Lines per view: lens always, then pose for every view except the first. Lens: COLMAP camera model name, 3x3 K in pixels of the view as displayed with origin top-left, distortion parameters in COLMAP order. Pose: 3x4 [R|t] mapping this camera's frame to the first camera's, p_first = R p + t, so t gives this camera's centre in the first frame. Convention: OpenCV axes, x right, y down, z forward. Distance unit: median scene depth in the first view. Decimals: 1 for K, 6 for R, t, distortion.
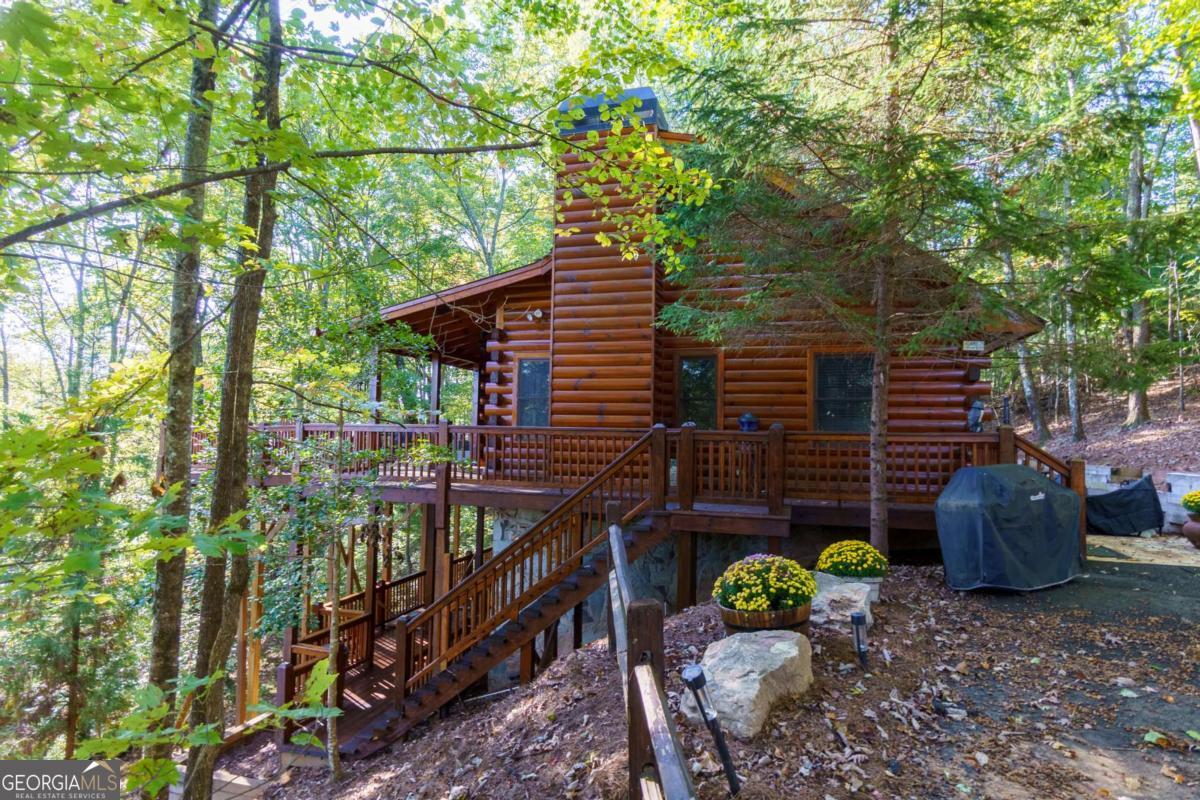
lens RADIAL K [[640.9, 0, 613.0], [0, 640.9, 363.2], [0, 0, 1]] dist [0.001429, -0.000247]
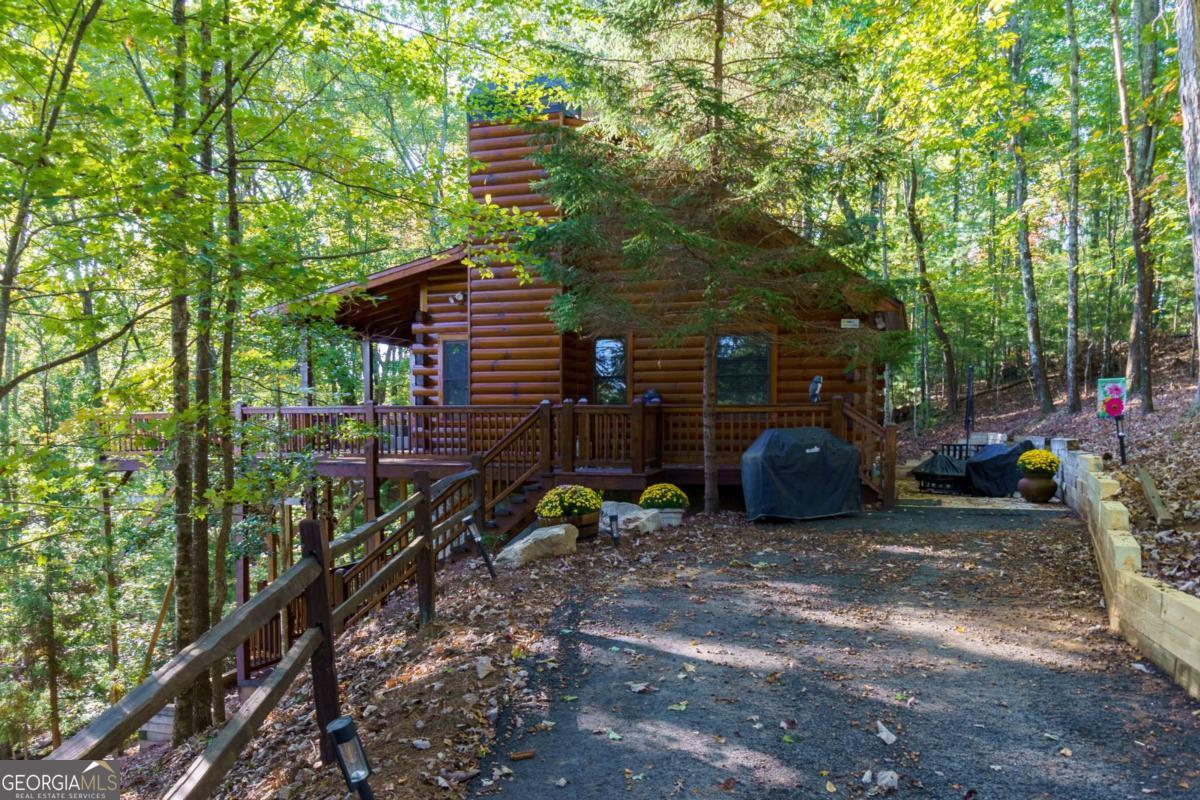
lens RADIAL K [[944.1, 0, 599.8], [0, 944.1, 403.9], [0, 0, 1]] dist [-0.011739, -0.000518]
pose [[0.998432, -0.018269, -0.052914, 0.200959], [0.022936, 0.995769, 0.088979, -0.038594], [0.051065, -0.090053, 0.994627, -0.547241]]
